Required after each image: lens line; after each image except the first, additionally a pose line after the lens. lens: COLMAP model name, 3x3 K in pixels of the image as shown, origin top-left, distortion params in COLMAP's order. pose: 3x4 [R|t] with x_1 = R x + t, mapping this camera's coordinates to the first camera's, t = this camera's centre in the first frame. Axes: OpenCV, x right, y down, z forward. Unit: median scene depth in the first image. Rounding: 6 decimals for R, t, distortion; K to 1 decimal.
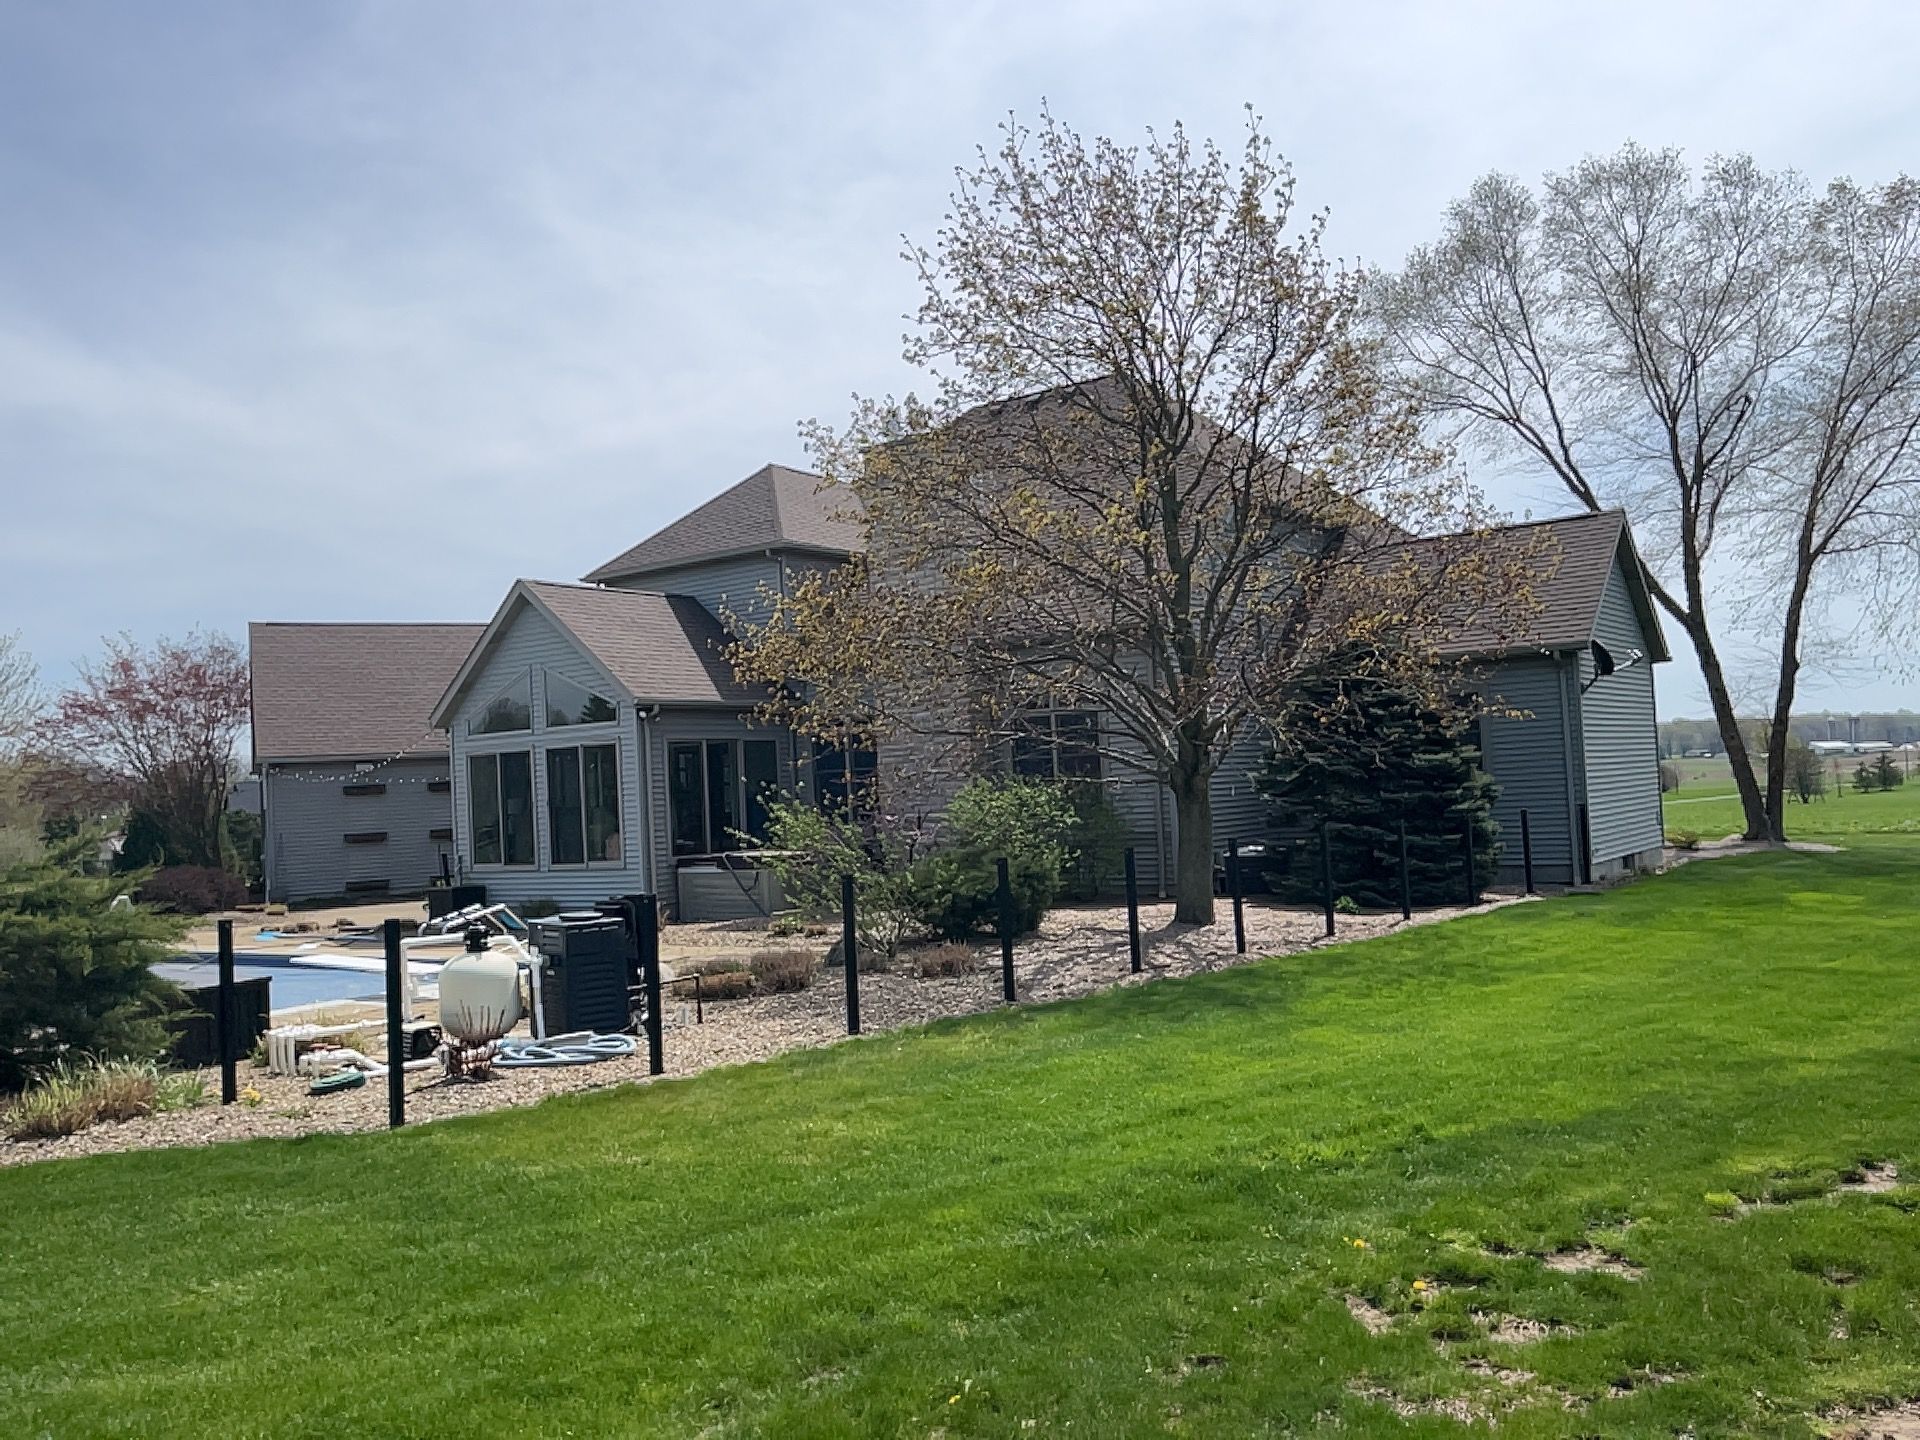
lens RADIAL K [[1405.1, 0, 960.0], [0, 1405.1, 720.0], [0, 0, 1]] dist [0.030524, 0.001158]
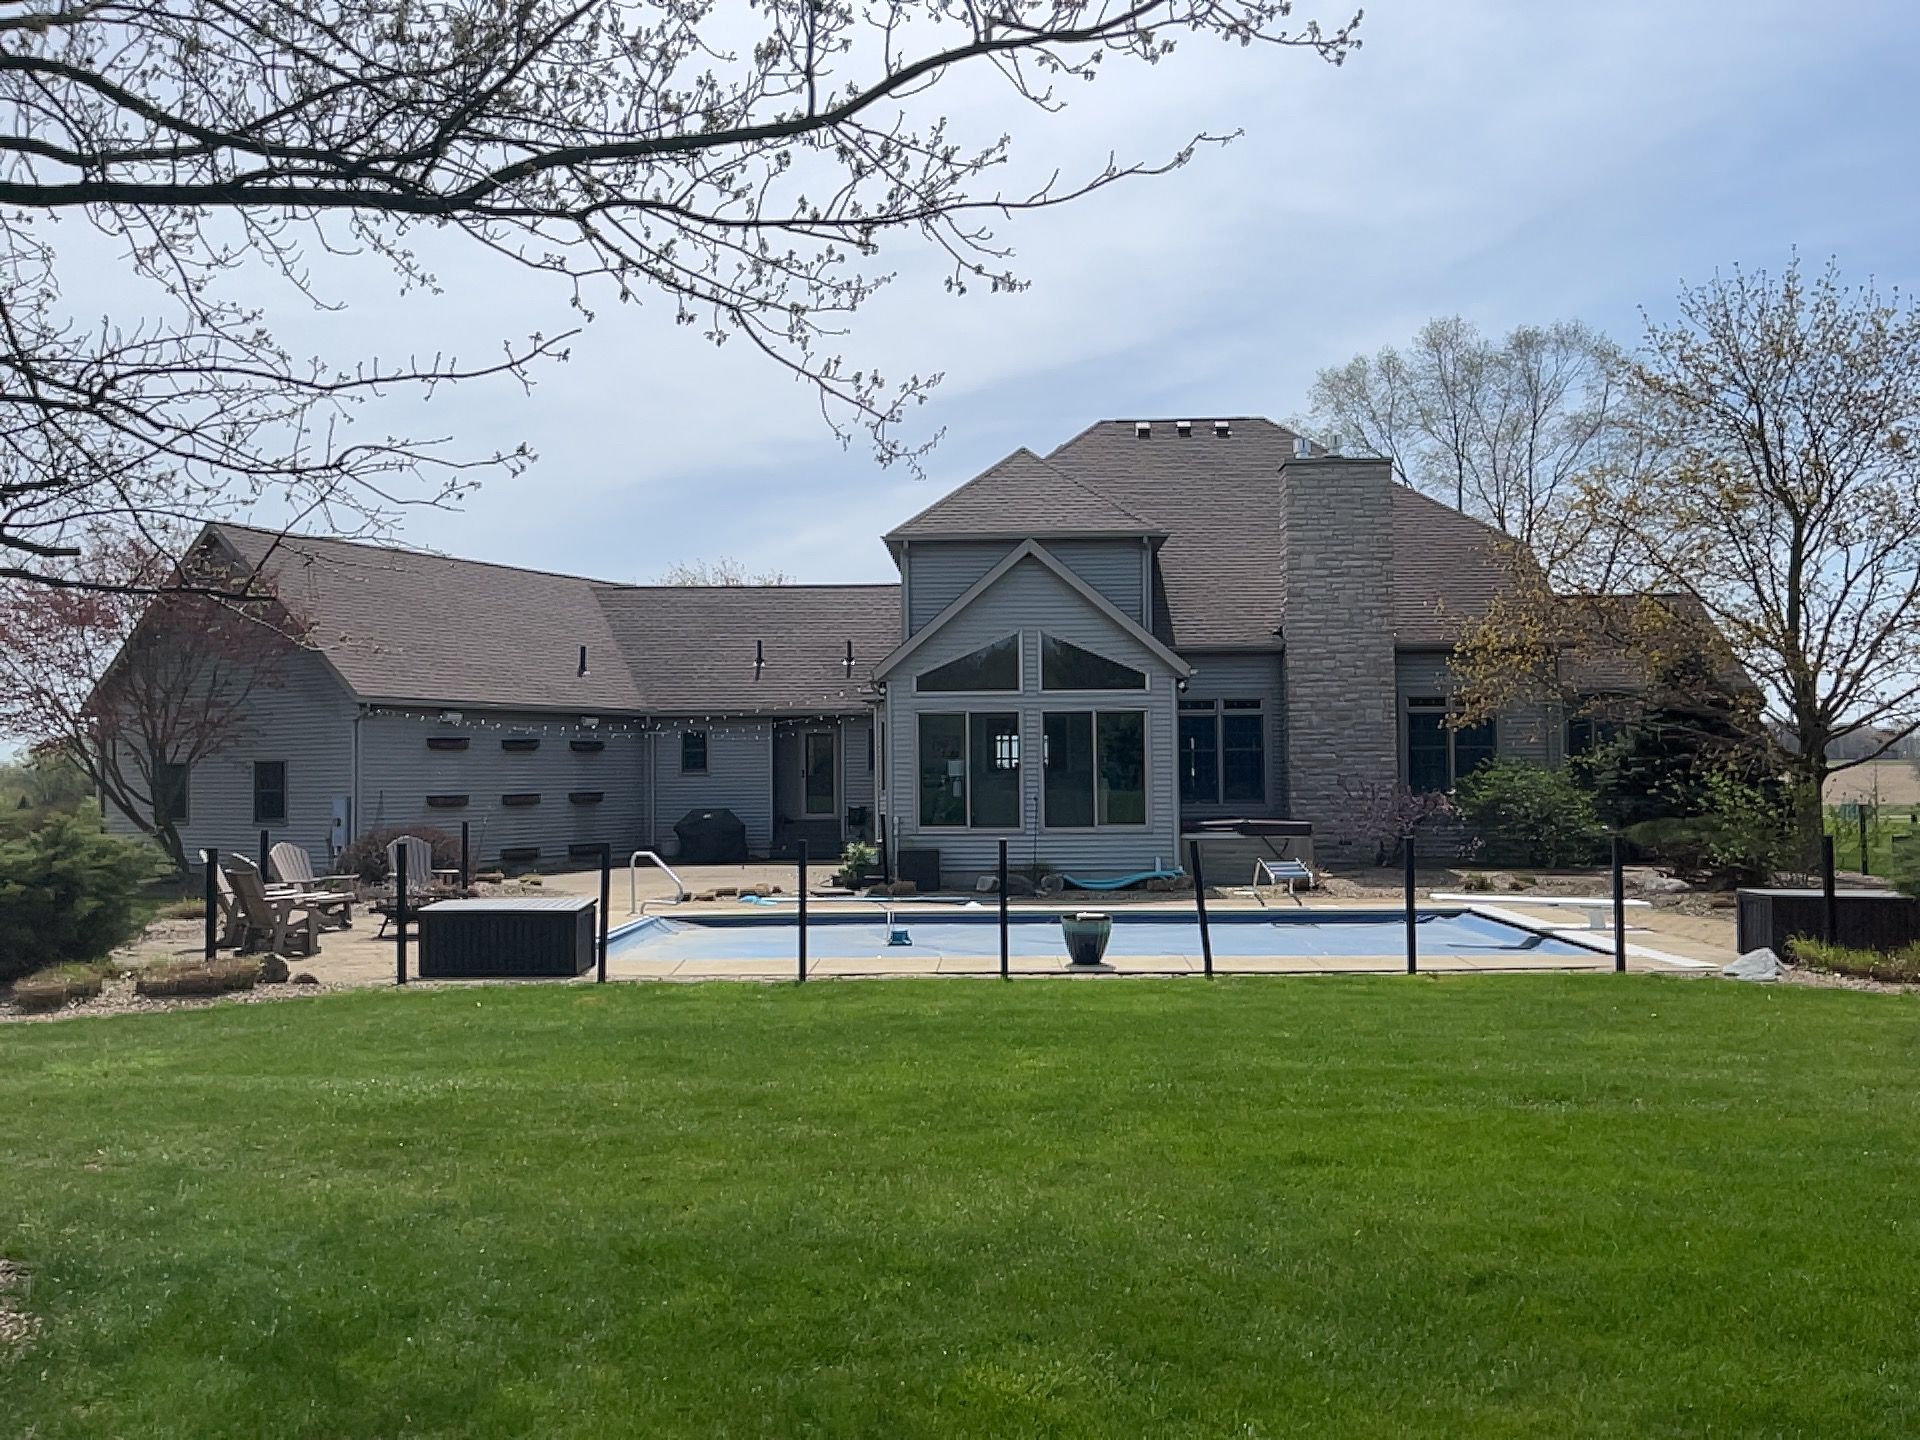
lens RADIAL K [[1443.7, 0, 957.1], [0, 1443.7, 712.6], [0, 0, 1]] dist [0.084702, -0.109532]
pose [[0.836366, 0.056734, 0.545228, -0.873585], [-0.054841, 0.998300, -0.019754, 0.043182], [-0.545421, -0.013380, 0.838055, 0.157303]]
